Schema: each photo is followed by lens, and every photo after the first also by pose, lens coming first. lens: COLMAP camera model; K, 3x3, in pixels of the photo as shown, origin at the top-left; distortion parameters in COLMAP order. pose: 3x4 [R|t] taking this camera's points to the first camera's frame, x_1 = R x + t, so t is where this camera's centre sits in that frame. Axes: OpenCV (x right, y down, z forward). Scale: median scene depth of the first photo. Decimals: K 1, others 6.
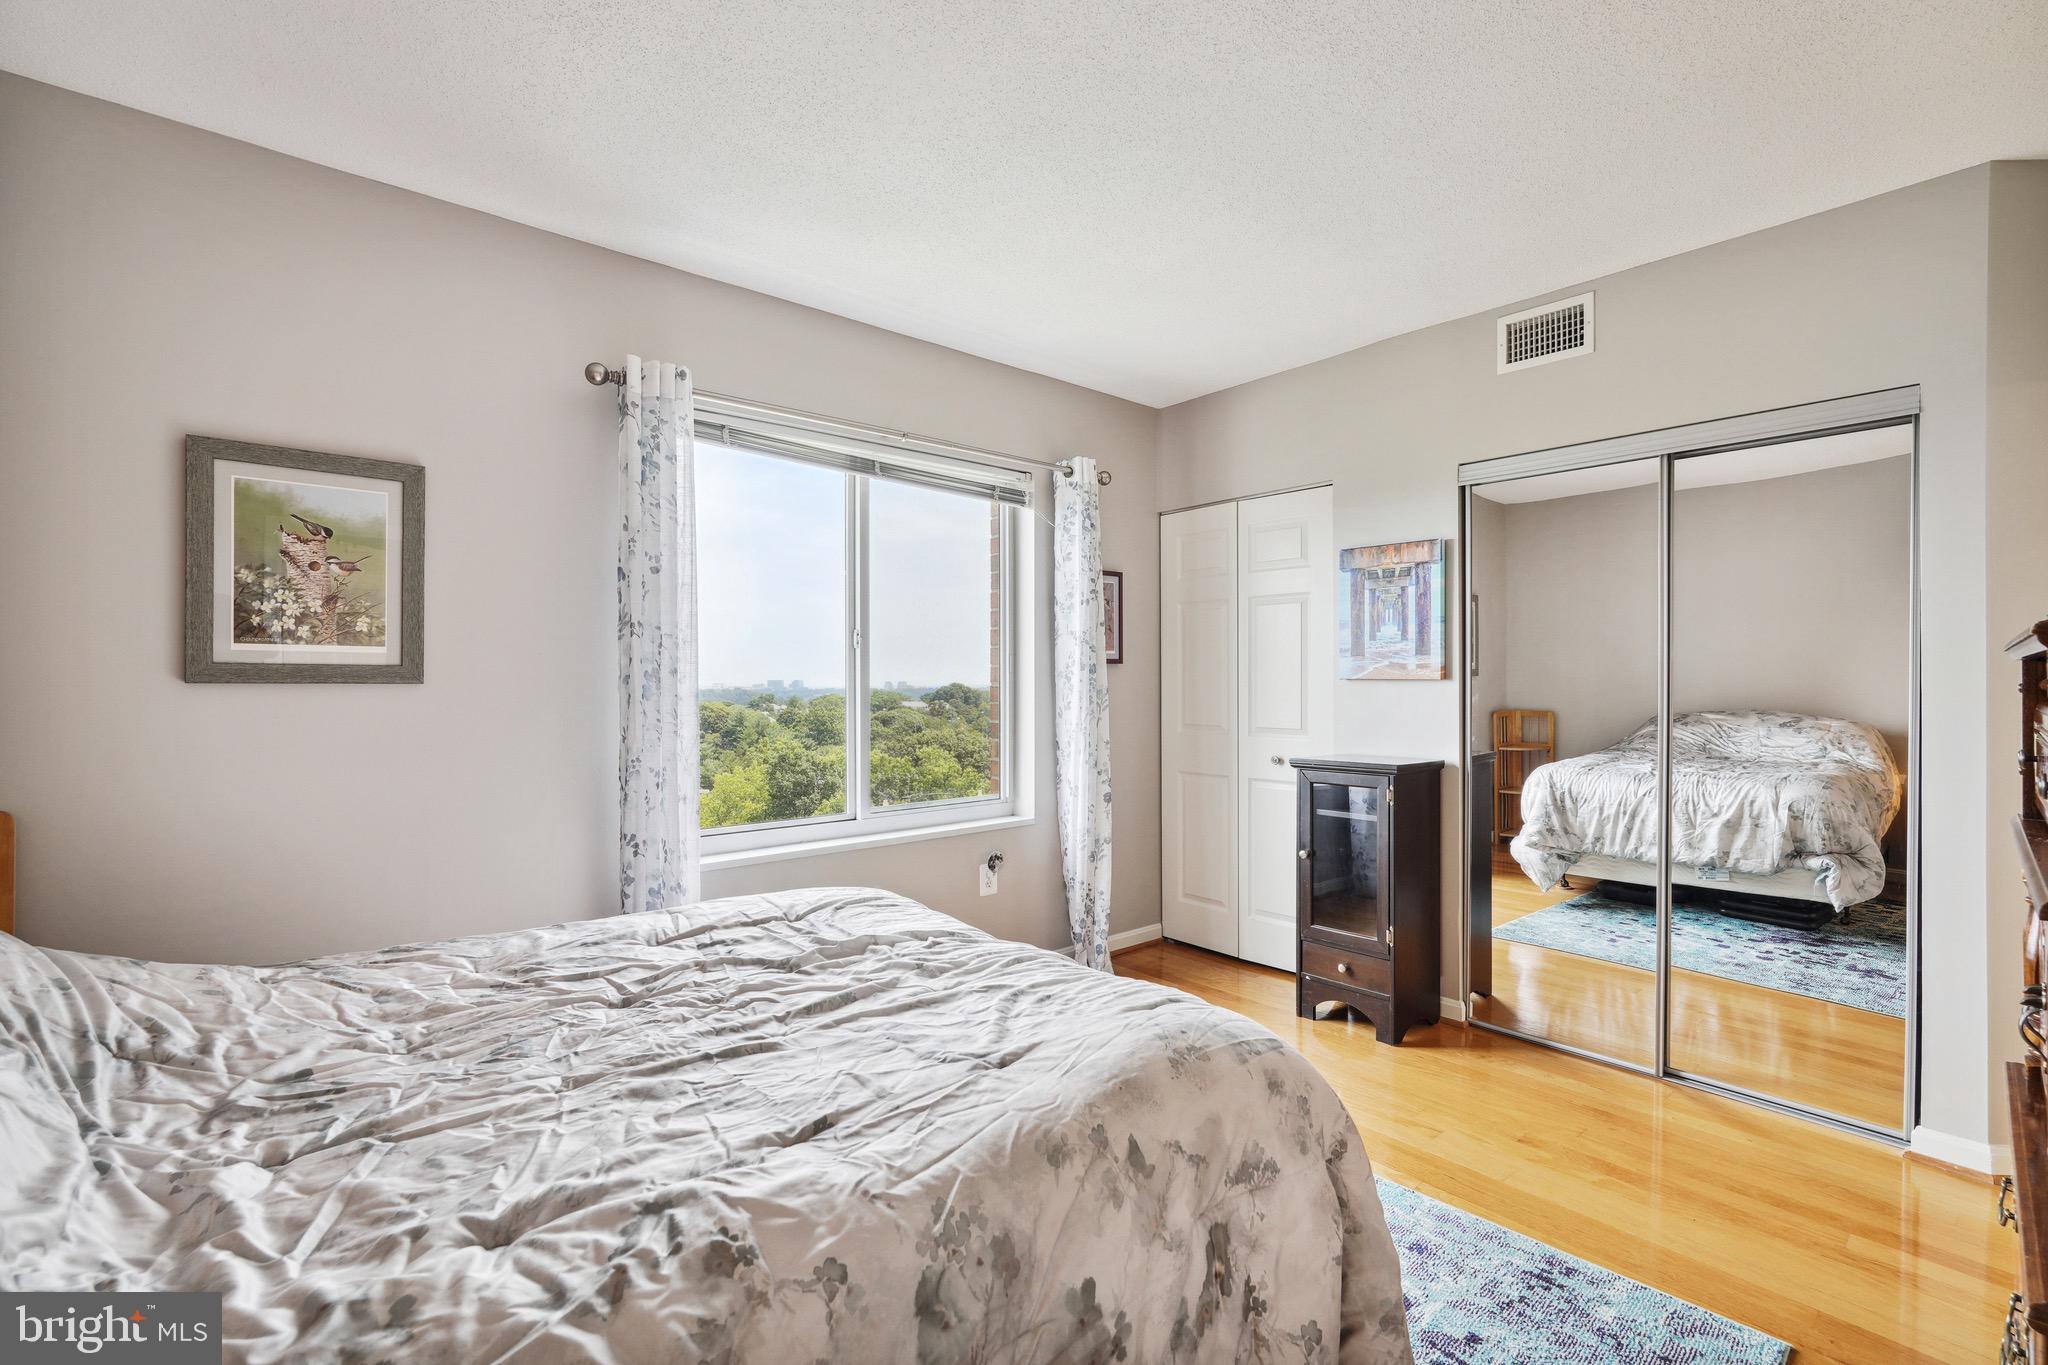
lens RADIAL K [[915.1, 0, 1028.9], [0, 915.1, 679.9], [0, 0, 1]] dist [-0.016949, 0.007673]
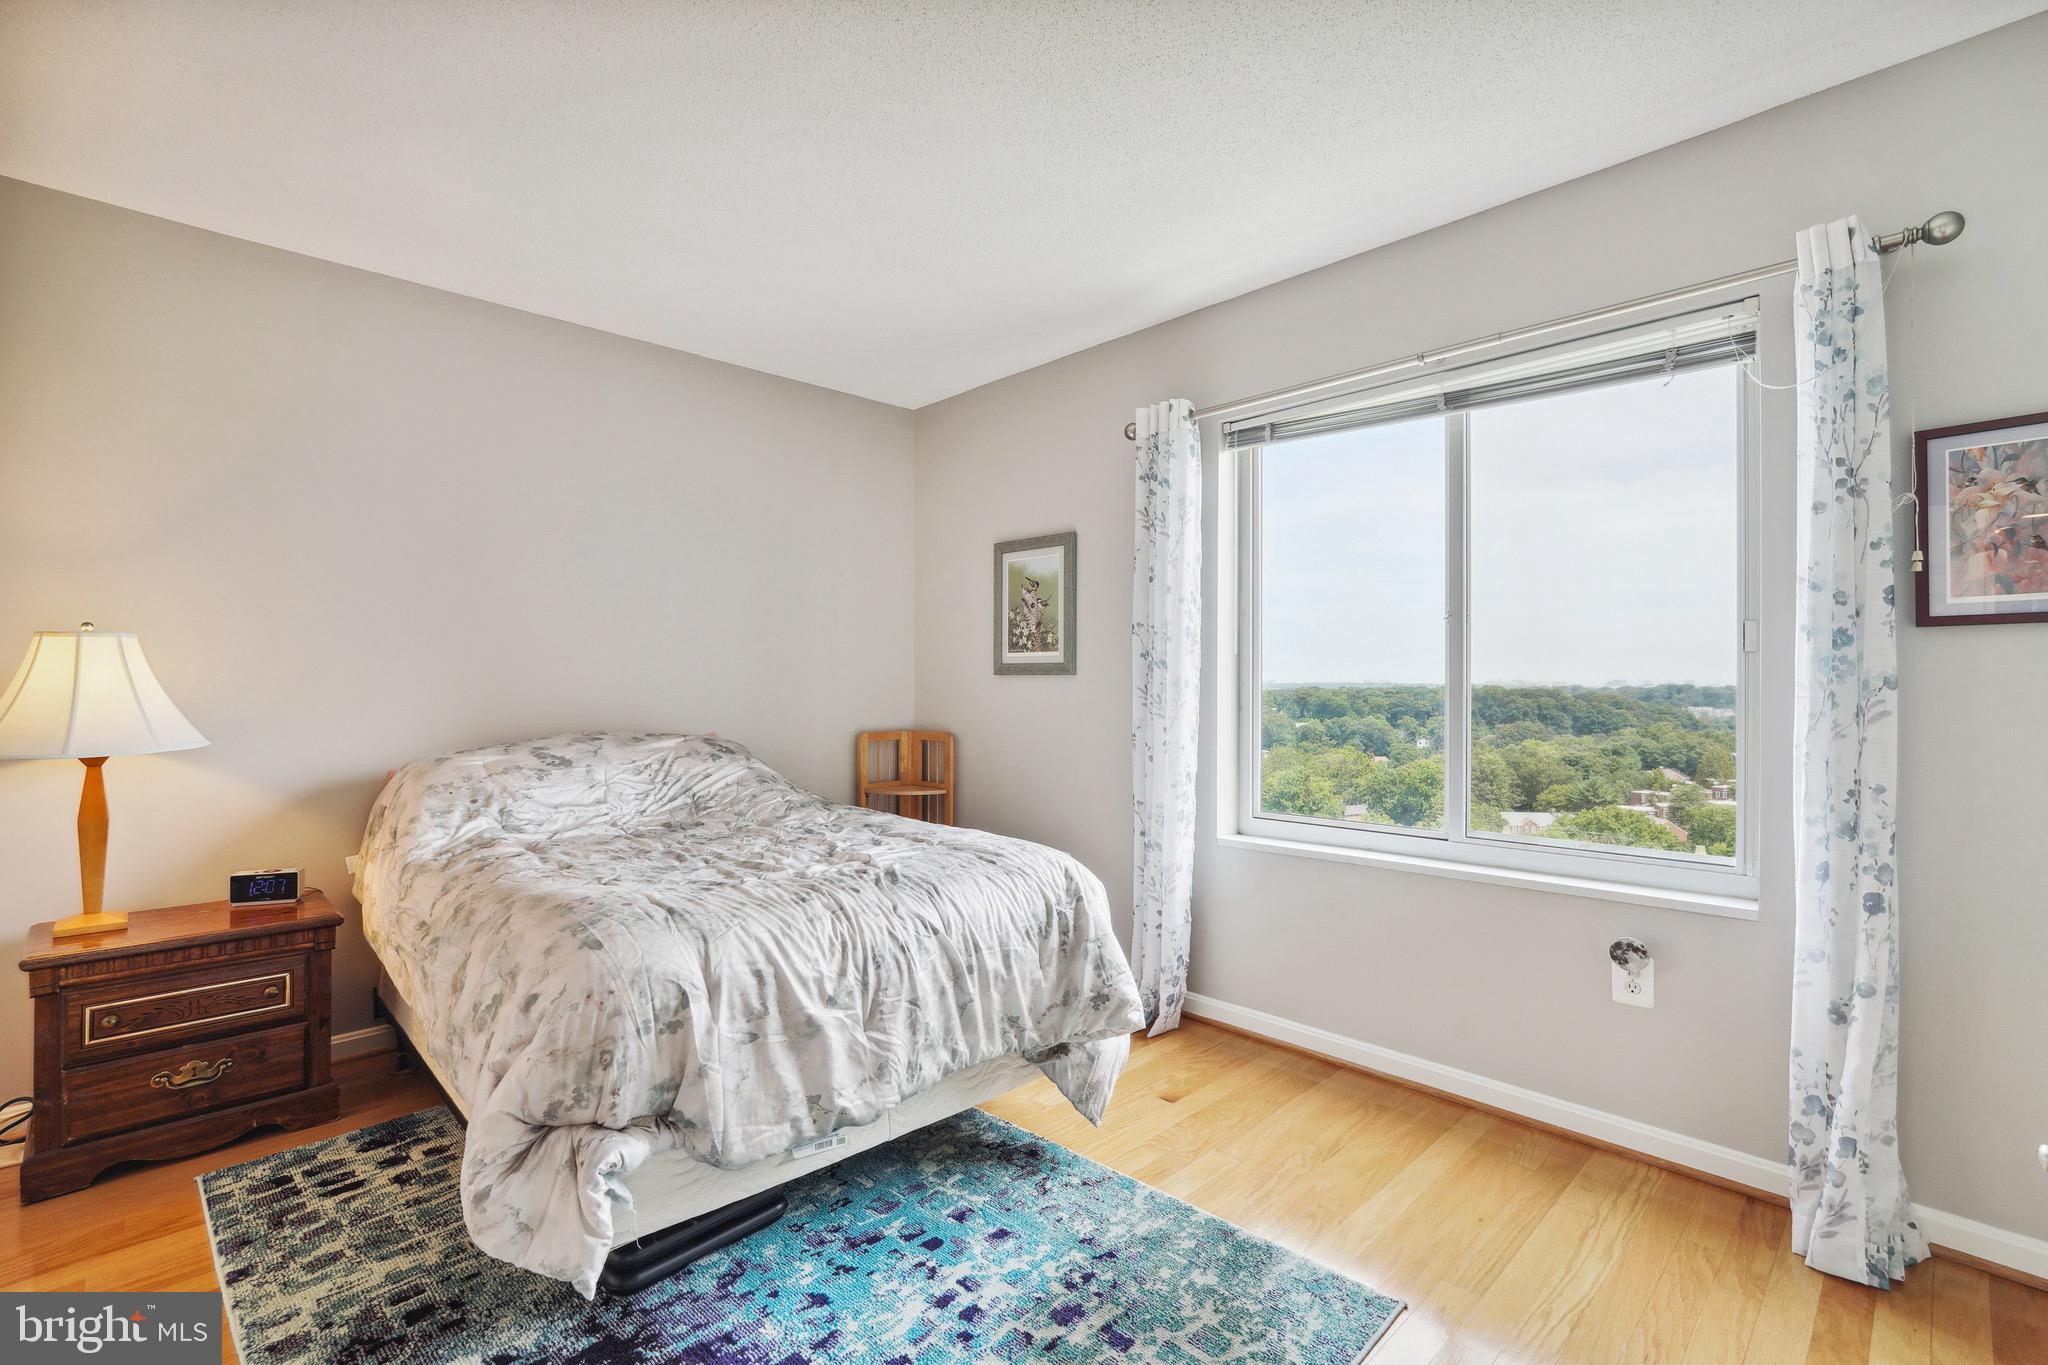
lens RADIAL K [[907.8, 0, 1024.3], [0, 907.8, 690.9], [0, 0, 1]] dist [-0.021960, 0.011226]
pose [[0.059909, 0.011470, -0.998138, 0.848124], [0.004576, 0.999920, 0.011765, 0.012580], [0.998193, -0.005272, 0.059851, 0.832204]]
